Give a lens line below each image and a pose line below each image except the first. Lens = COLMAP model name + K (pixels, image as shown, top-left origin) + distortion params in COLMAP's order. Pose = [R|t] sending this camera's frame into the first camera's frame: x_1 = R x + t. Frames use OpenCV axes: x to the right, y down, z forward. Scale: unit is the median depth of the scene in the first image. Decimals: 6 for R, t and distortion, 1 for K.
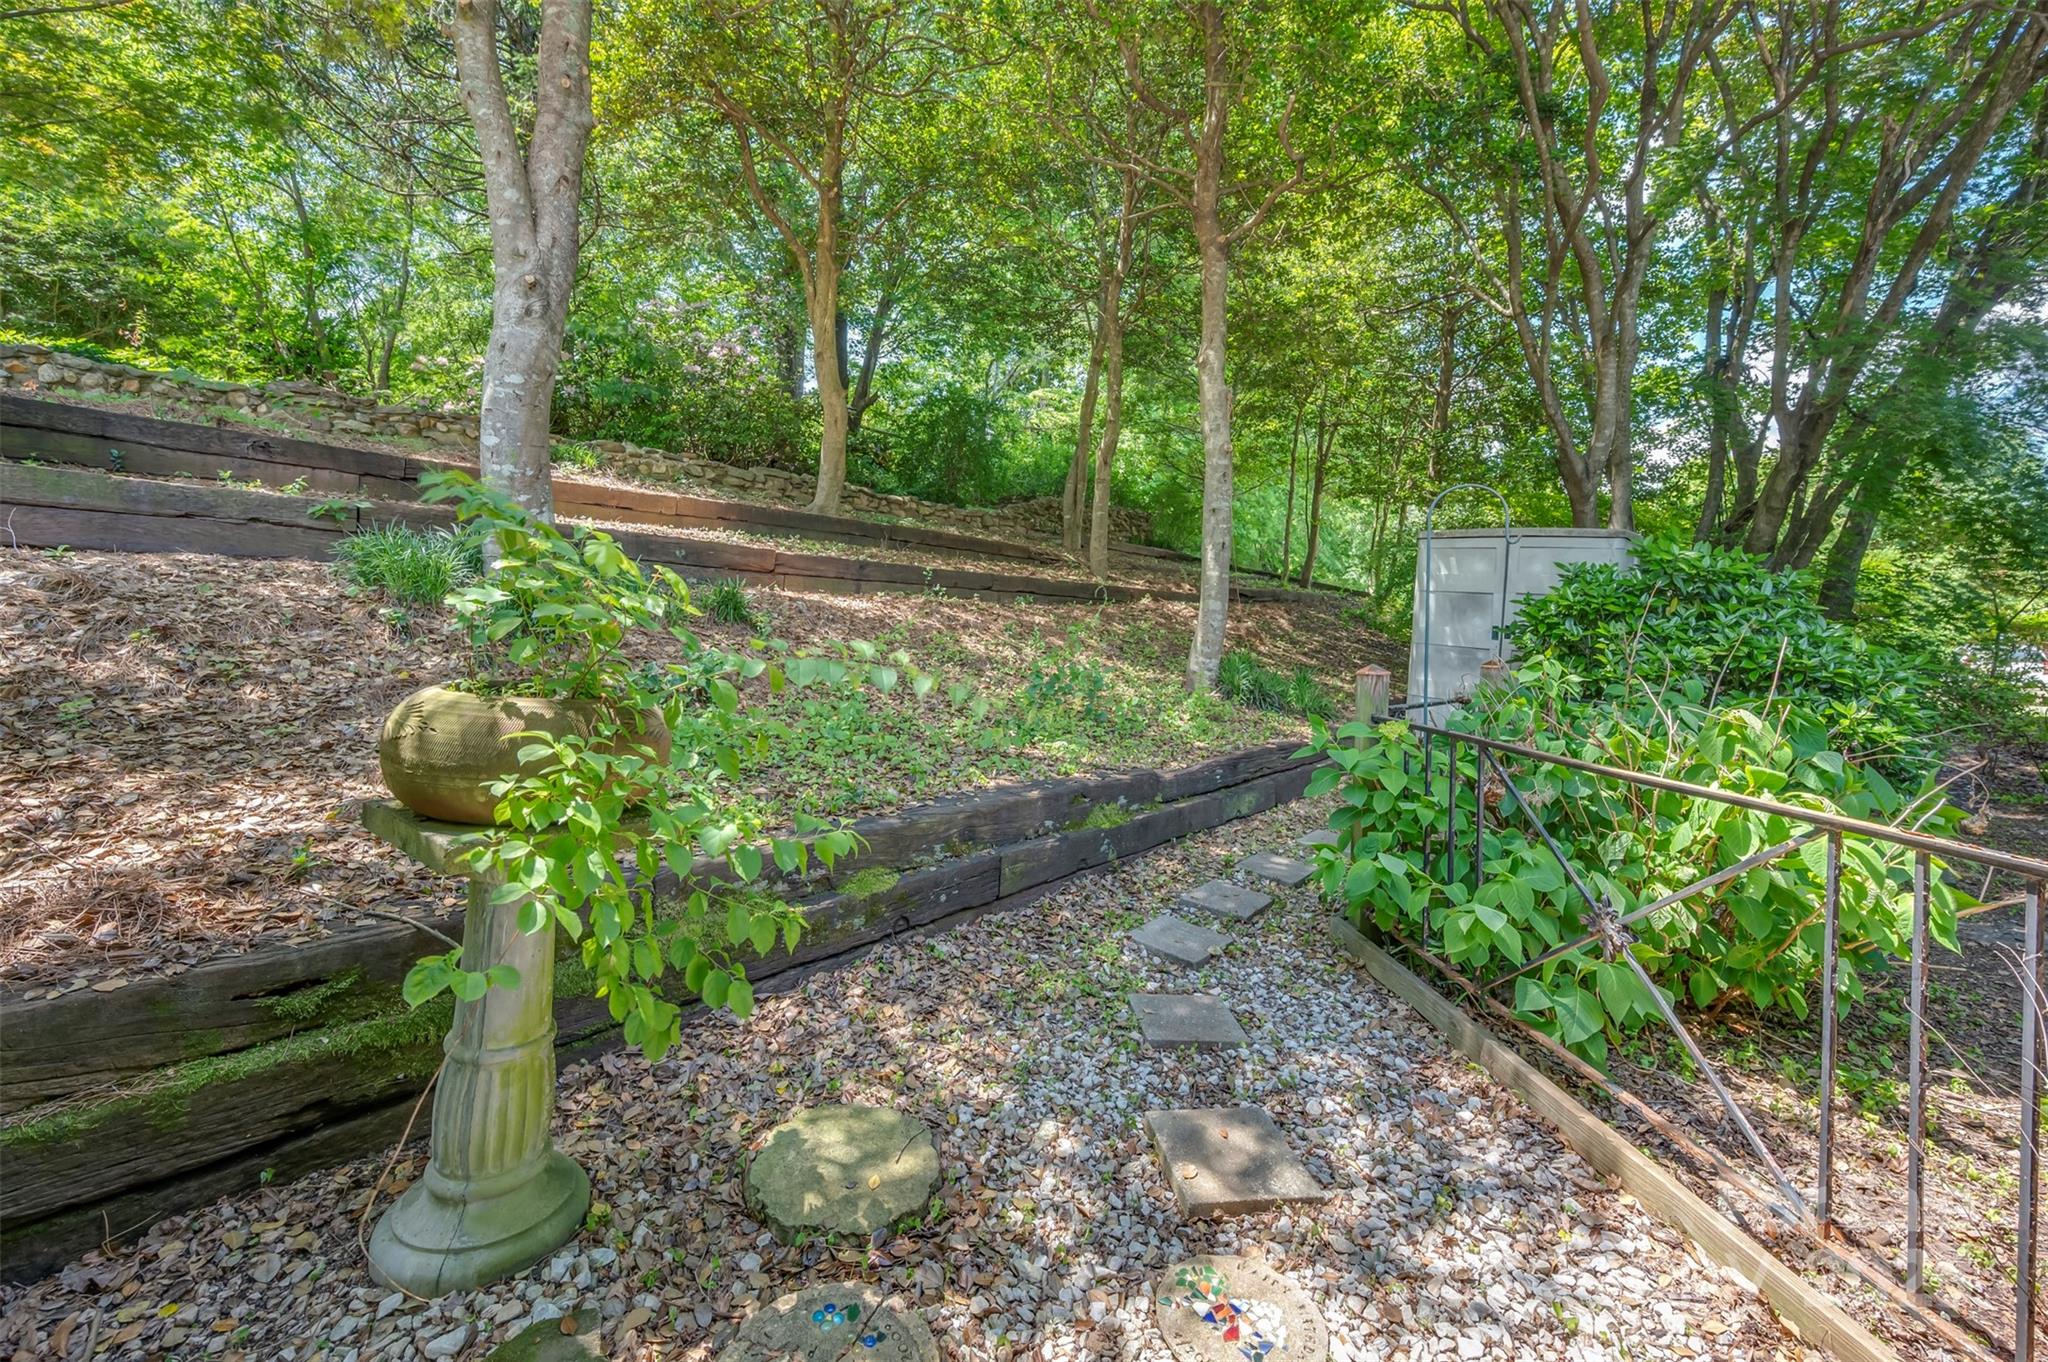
lens RADIAL K [[811.0, 0, 1022.7], [0, 811.0, 693.2], [0, 0, 1]] dist [0.009539, -0.000241]
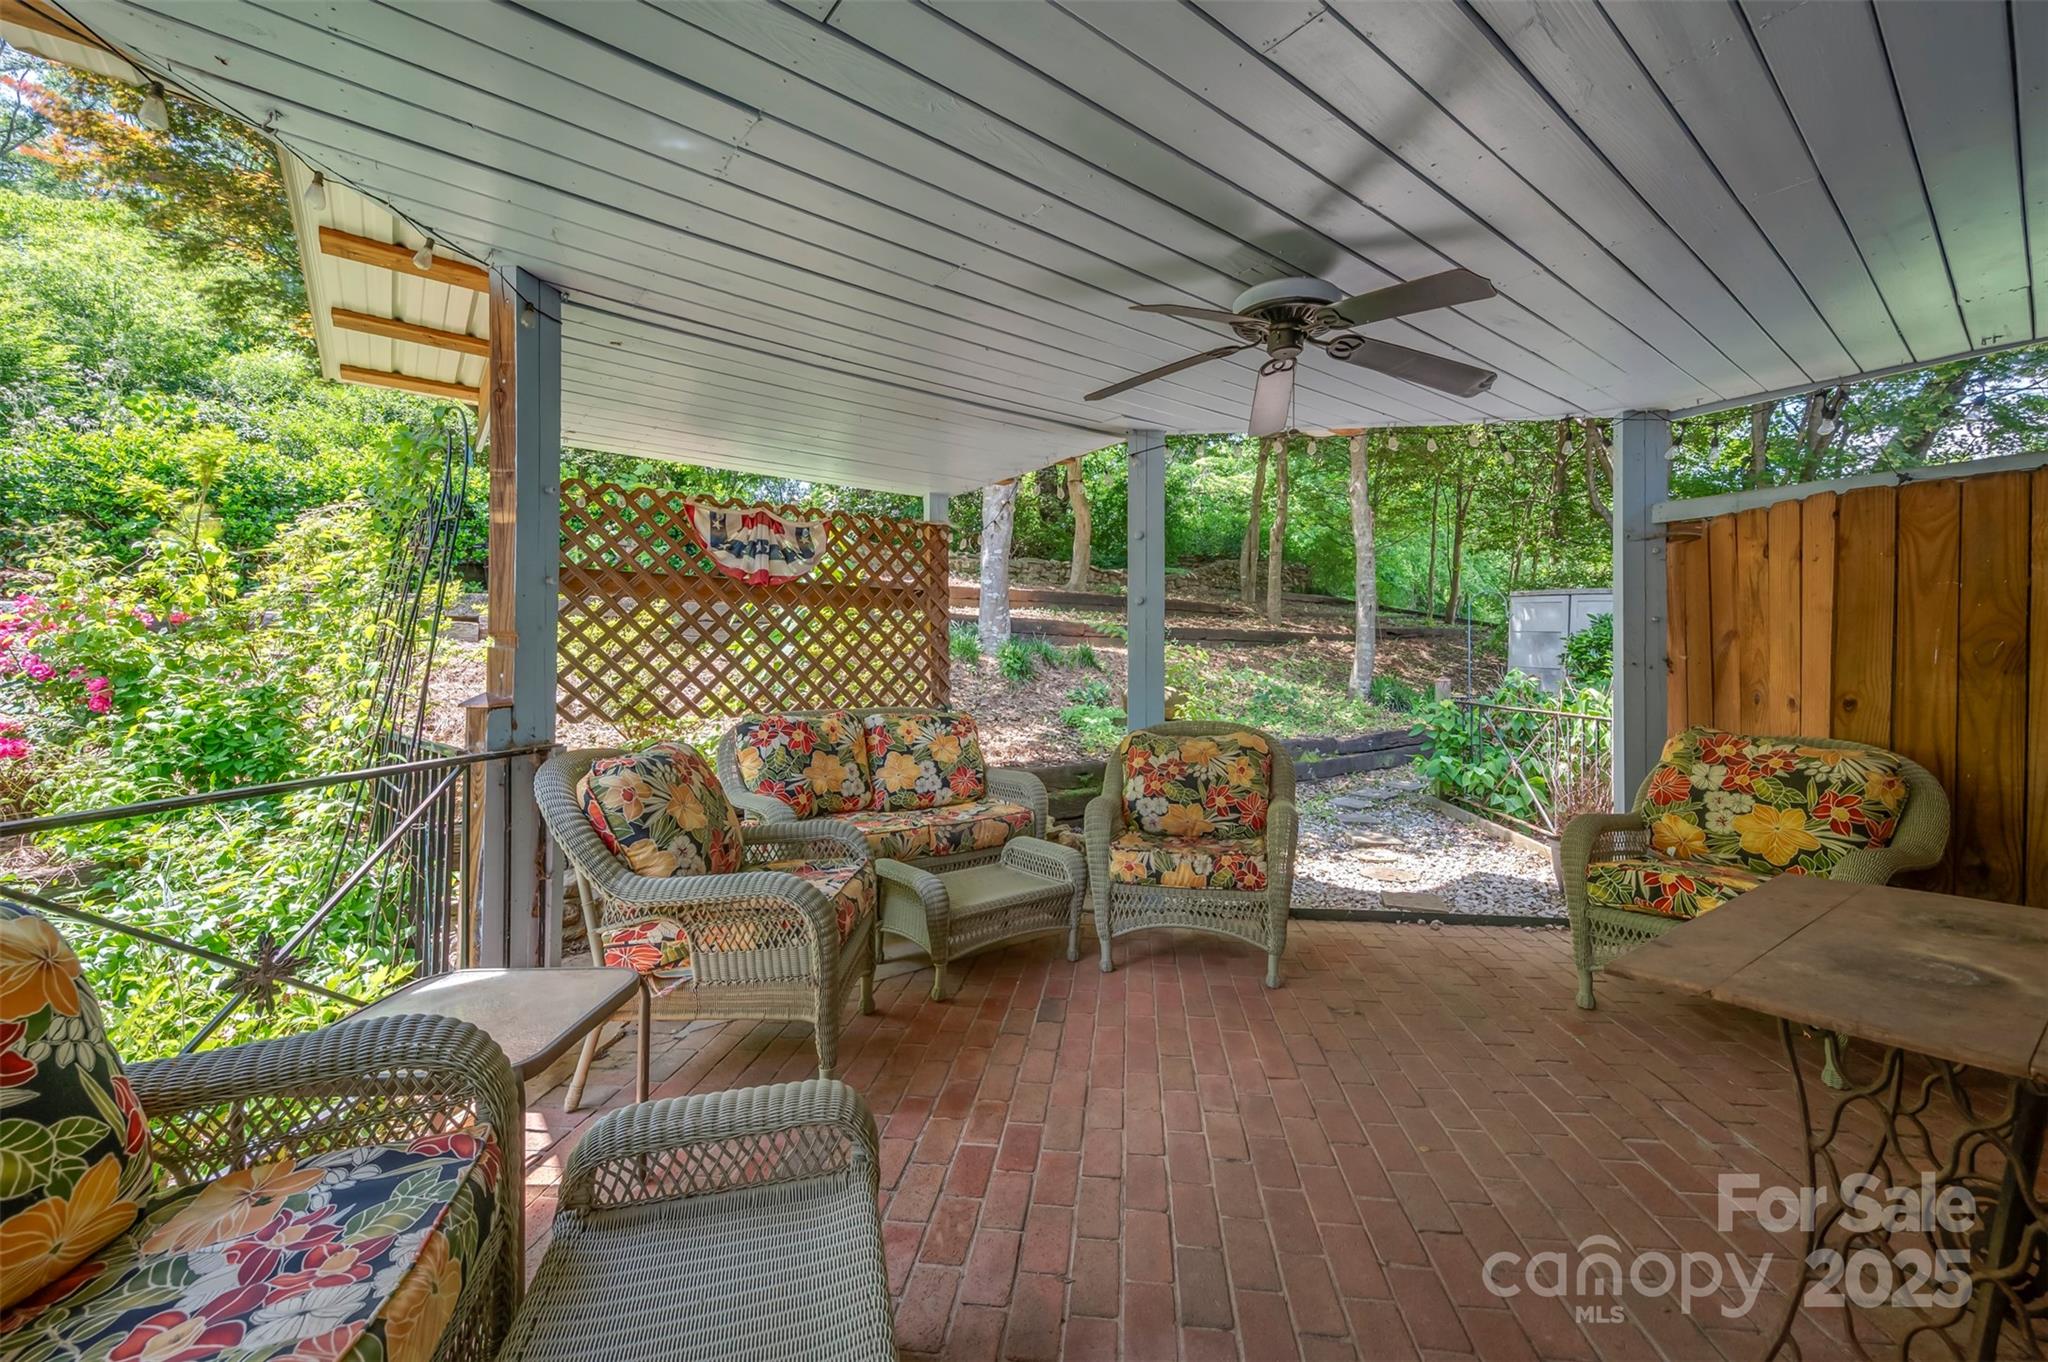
lens RADIAL K [[811.0, 0, 1022.7], [0, 811.0, 693.2], [0, 0, 1]] dist [0.009539, -0.000241]
pose [[0.983992, -0.025728, -0.176346, -0.138195], [0.017107, 0.998591, -0.050235, 0.048917], [0.177389, 0.046414, 0.983046, -0.642409]]
